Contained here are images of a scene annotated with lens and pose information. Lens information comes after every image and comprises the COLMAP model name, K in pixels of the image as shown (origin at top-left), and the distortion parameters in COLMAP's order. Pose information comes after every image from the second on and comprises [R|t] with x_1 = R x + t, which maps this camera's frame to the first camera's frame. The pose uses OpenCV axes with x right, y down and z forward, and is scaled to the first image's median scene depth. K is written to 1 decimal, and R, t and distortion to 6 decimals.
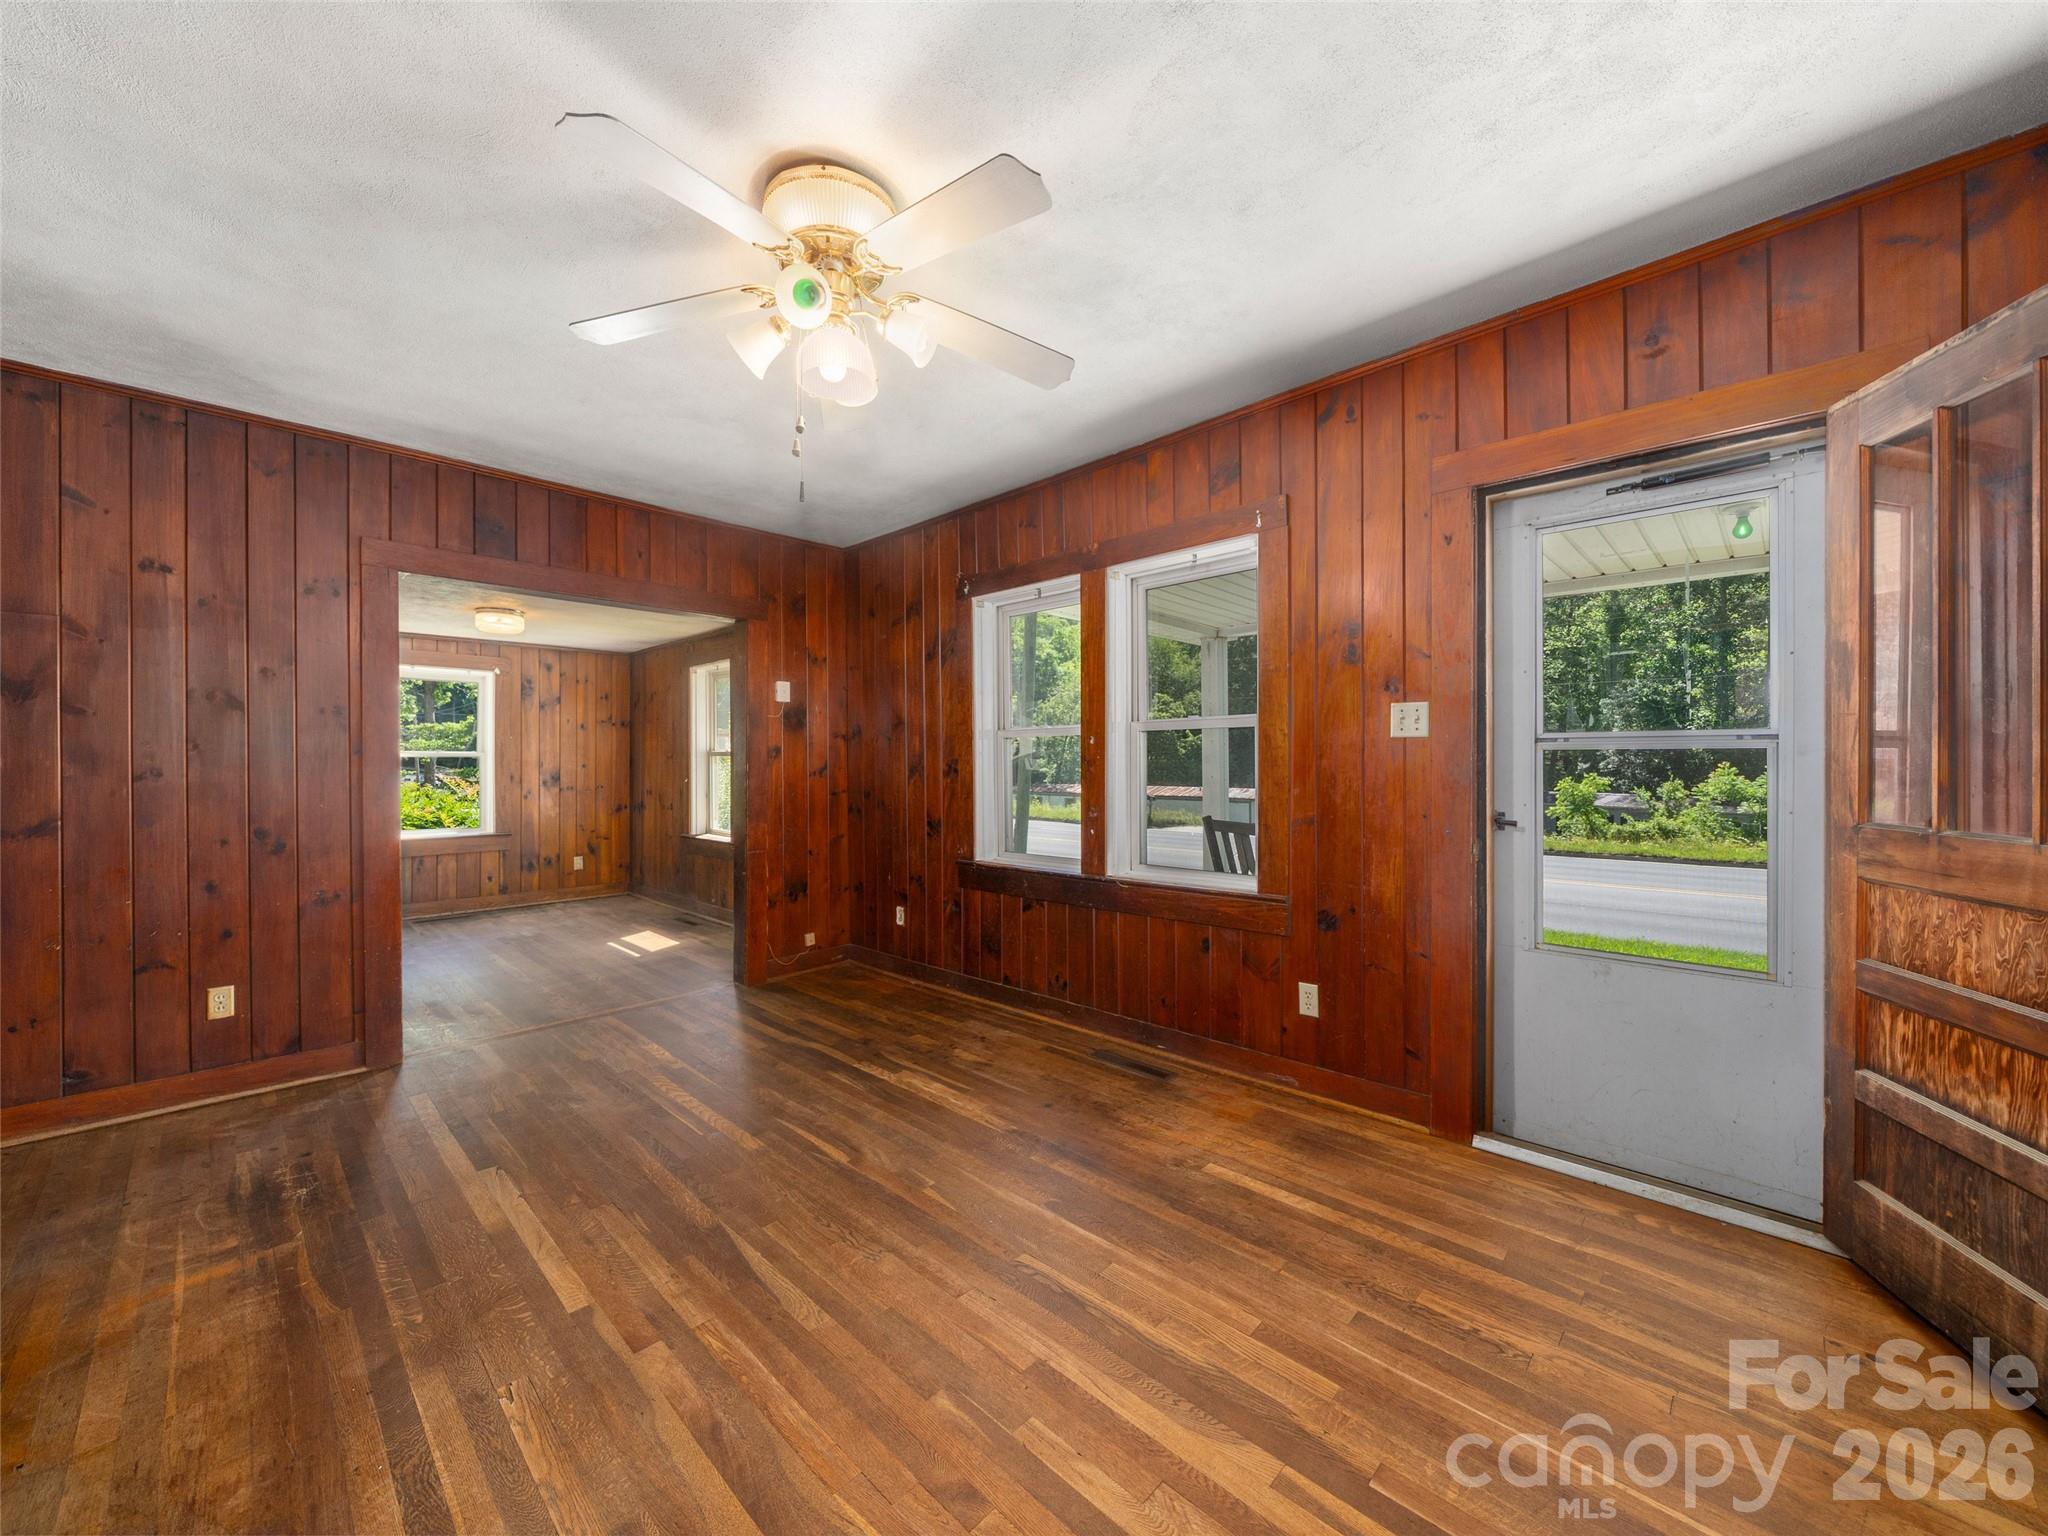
lens RADIAL K [[791.6, 0, 1032.6], [0, 791.6, 758.7], [0, 0, 1]] dist [-0.011069, 0.000385]
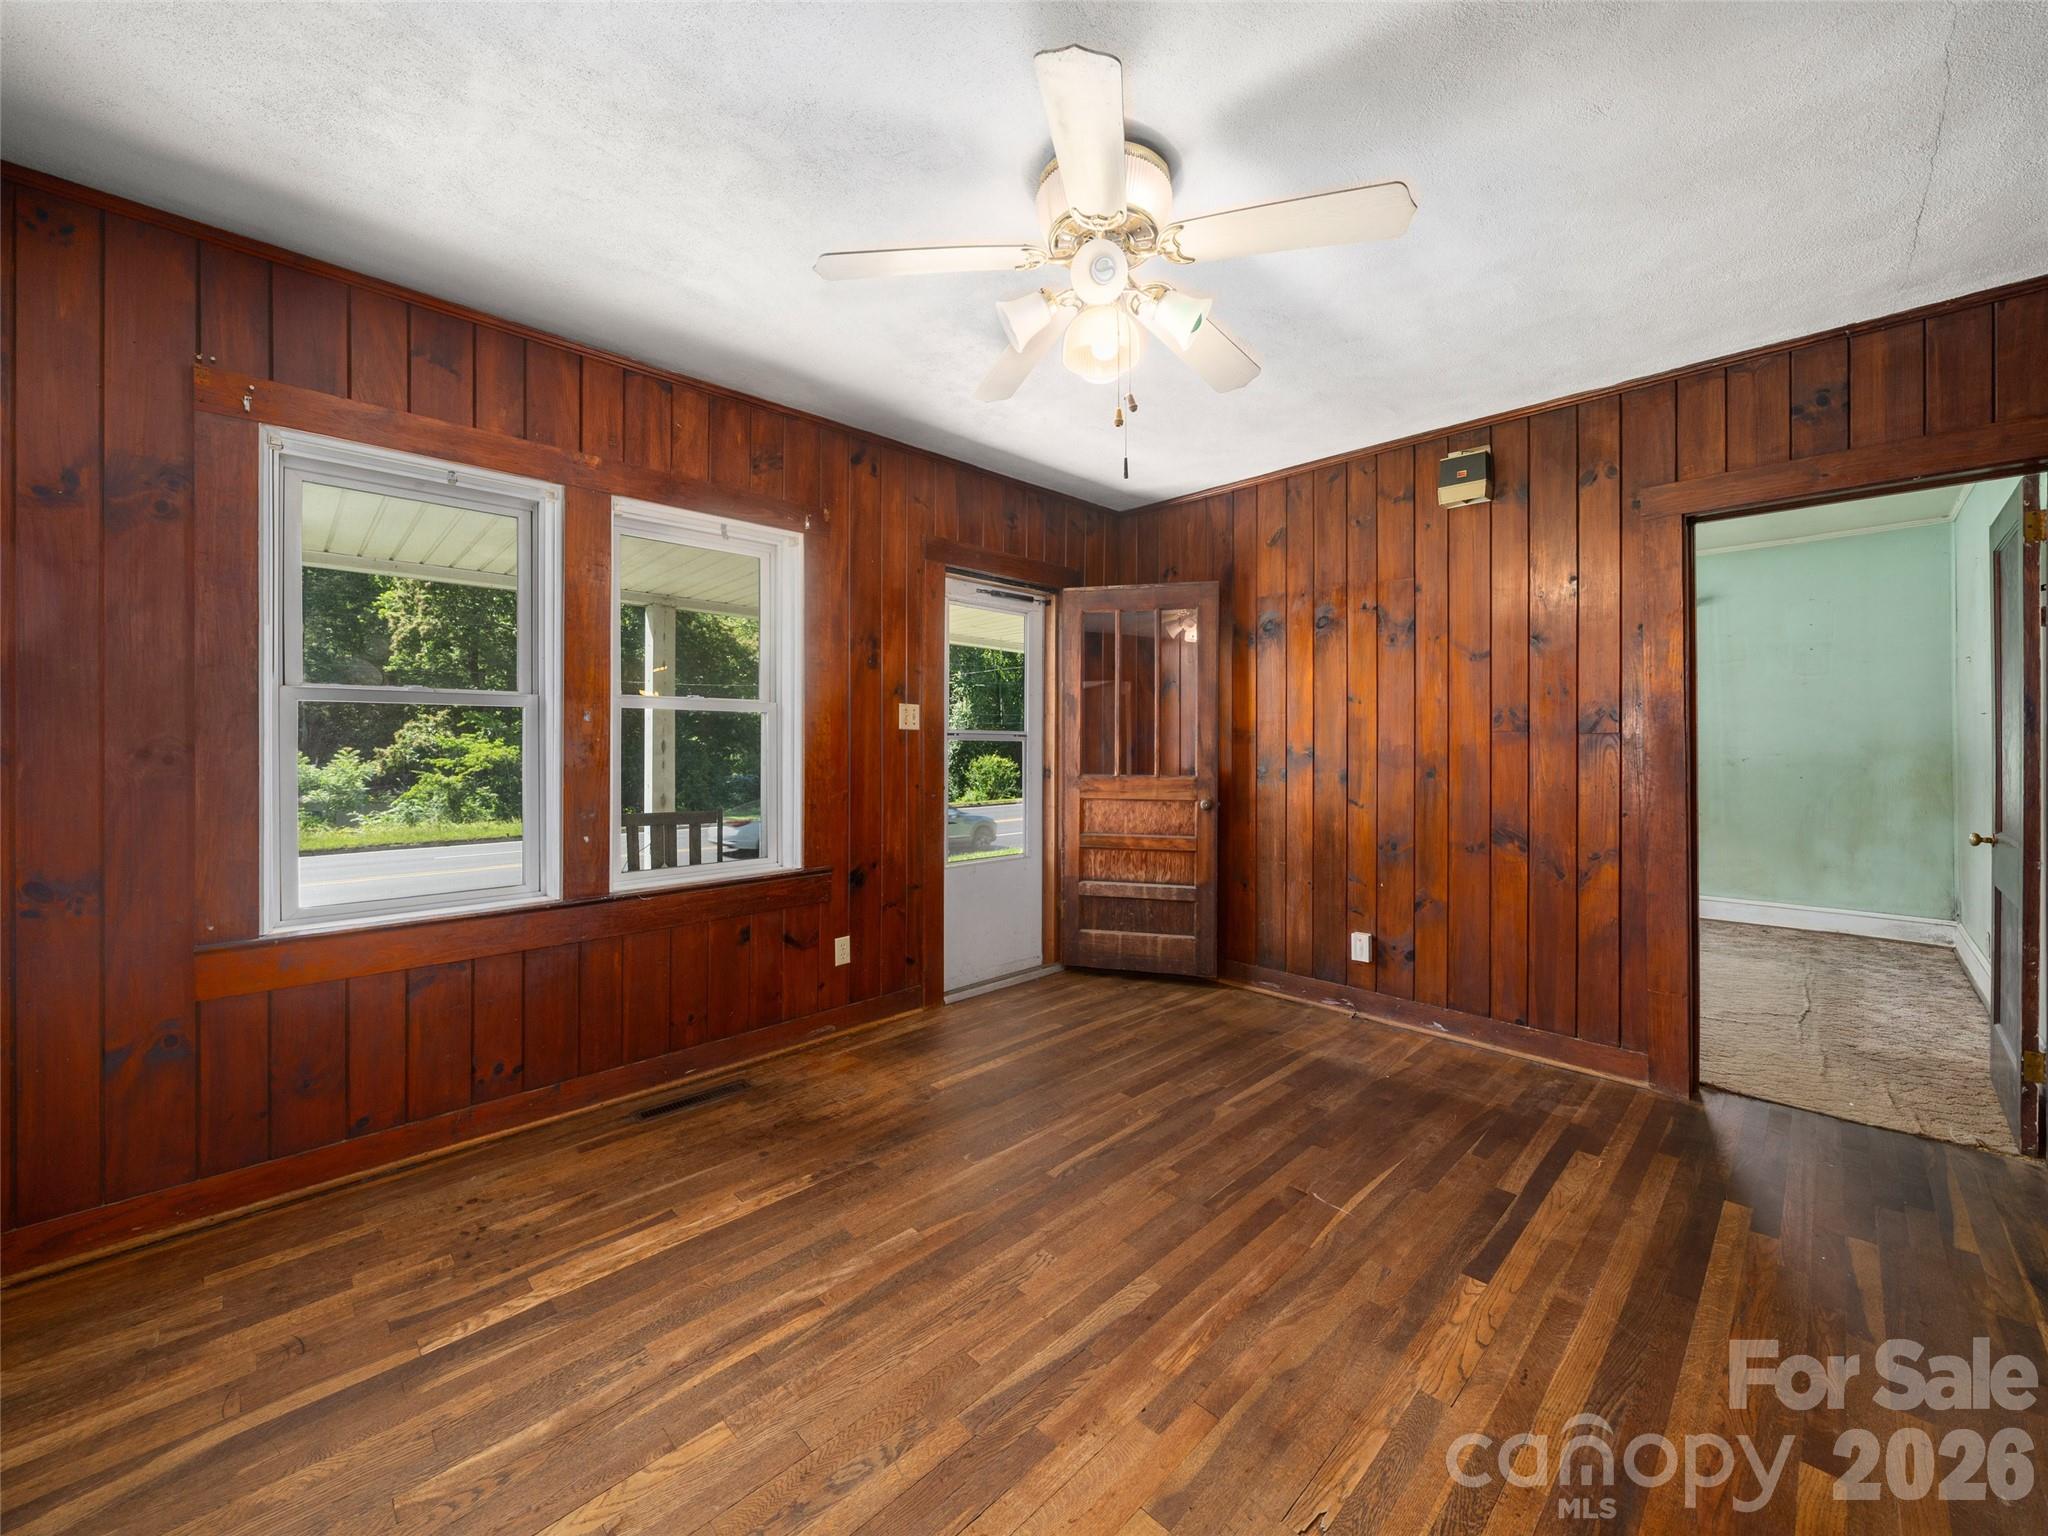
lens RADIAL K [[791.6, 0, 1015.8], [0, 791.6, 758.4], [0, 0, 1]] dist [-0.011069, 0.000385]
pose [[0.040966, -0.010293, 0.999108, -1.547956], [-0.000629, 0.999946, 0.010327, 0.013390], [-0.999160, -0.001051, 0.040957, 1.333967]]
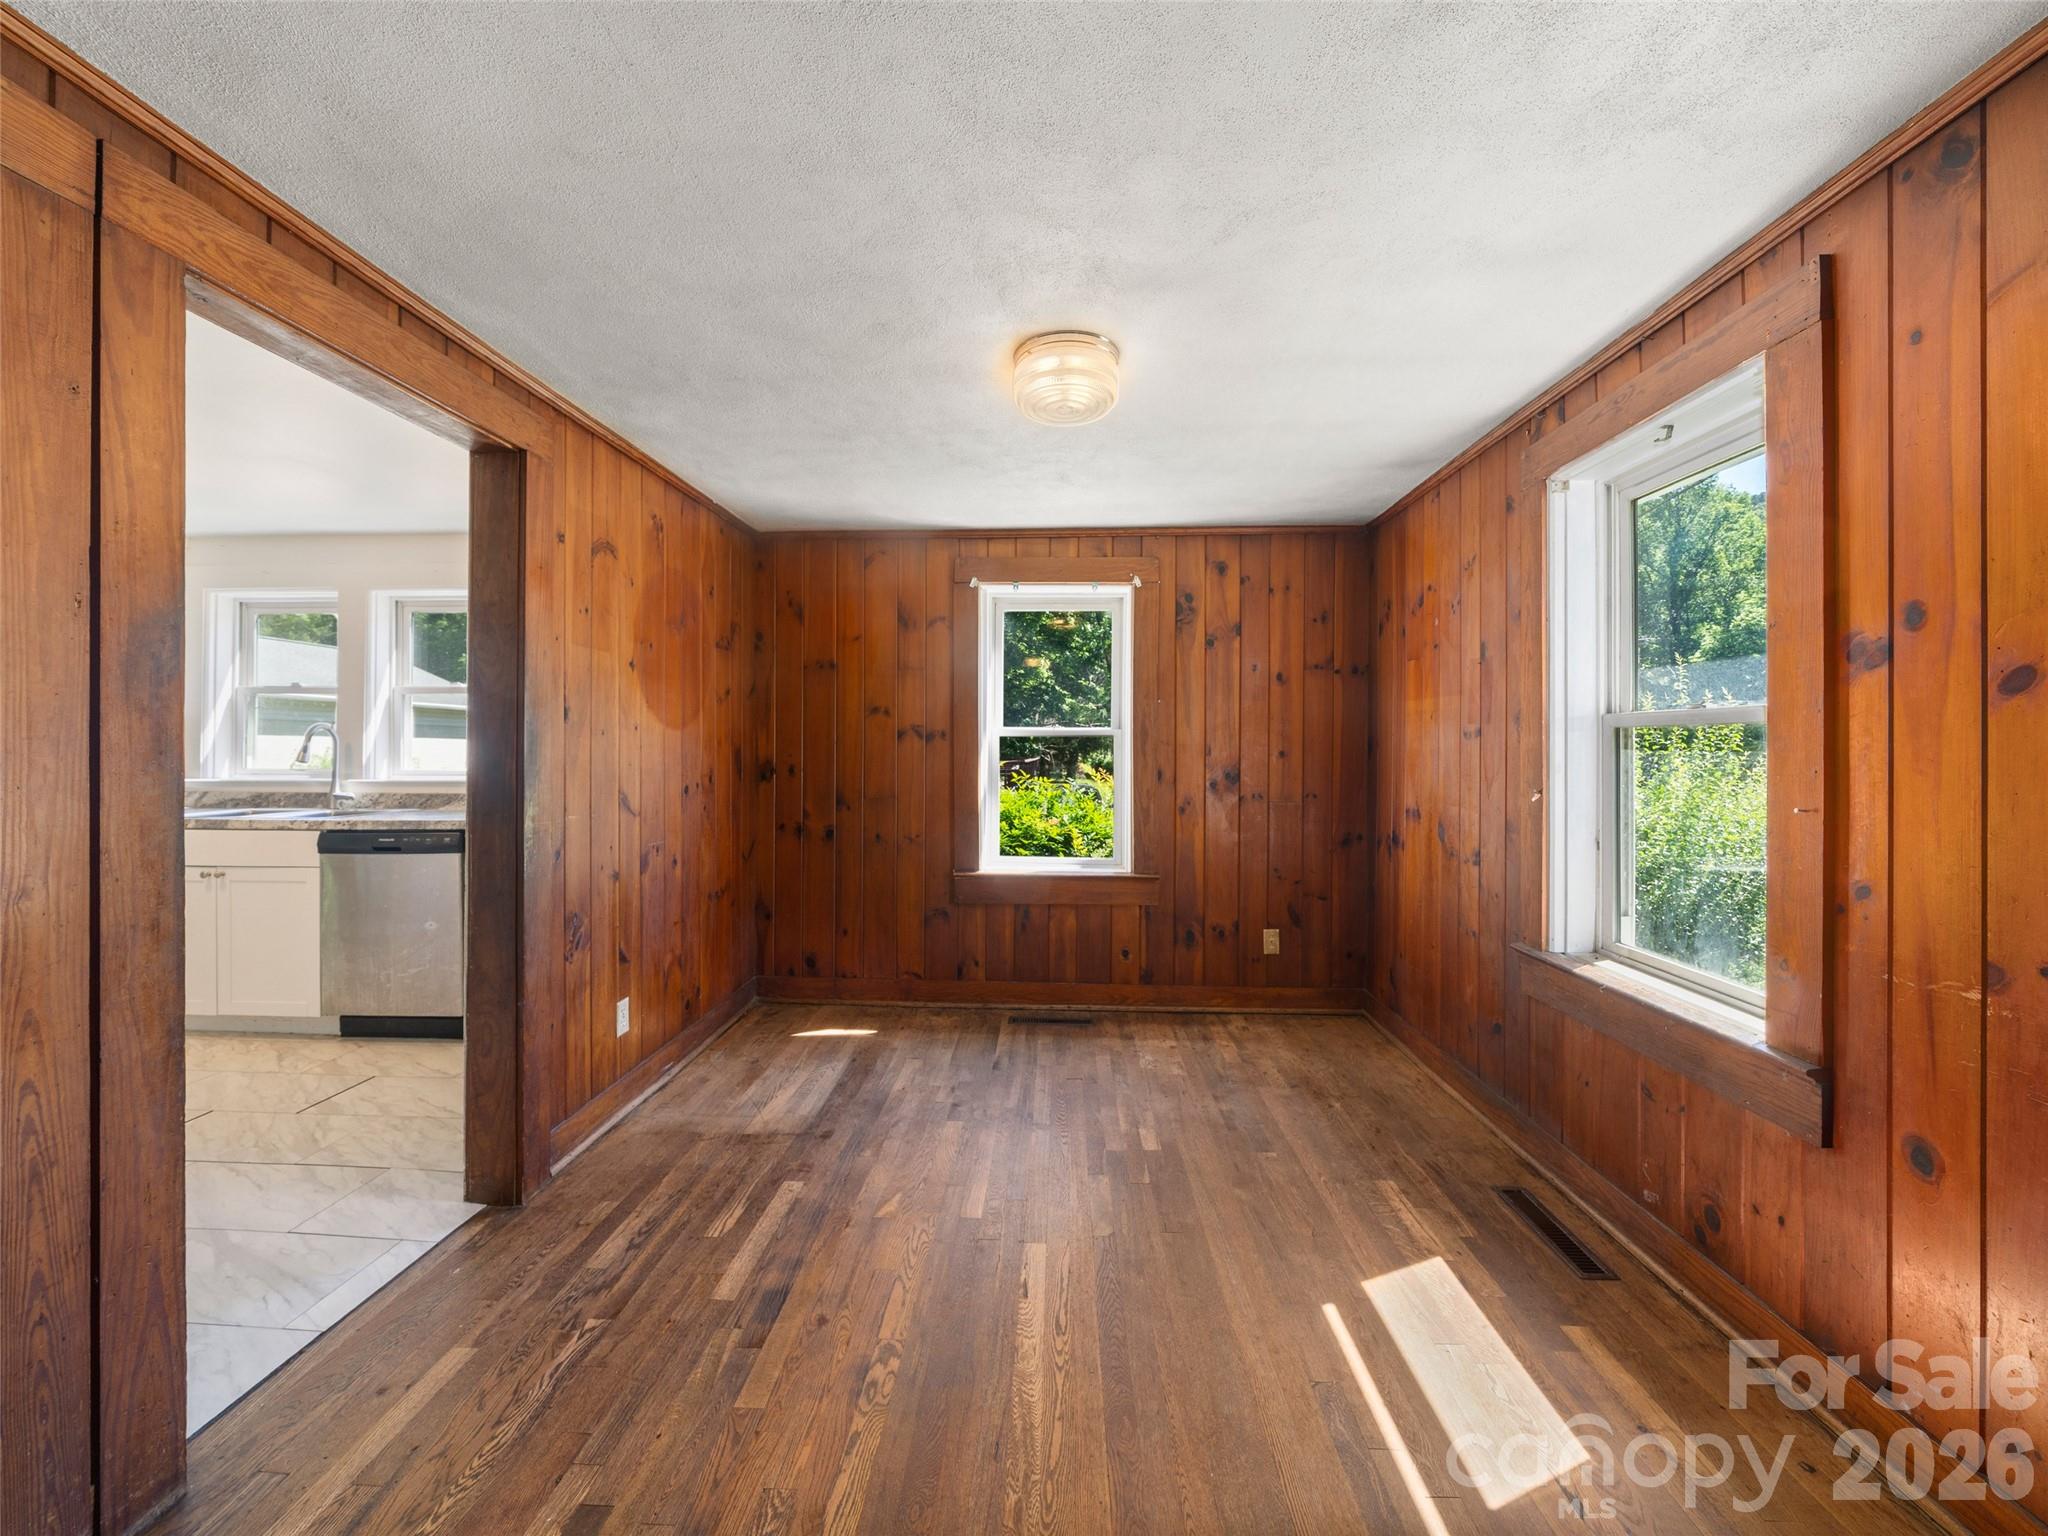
lens RADIAL K [[791.6, 0, 1017.6], [0, 791.6, 744.2], [0, 0, 1]] dist [-0.011069, 0.000385]
pose [[0.653038, 0.000789, -0.757325, -0.091843], [-0.002829, 0.999995, -0.001398, 0.001249], [0.757320, 0.003055, 0.653037, 0.168145]]
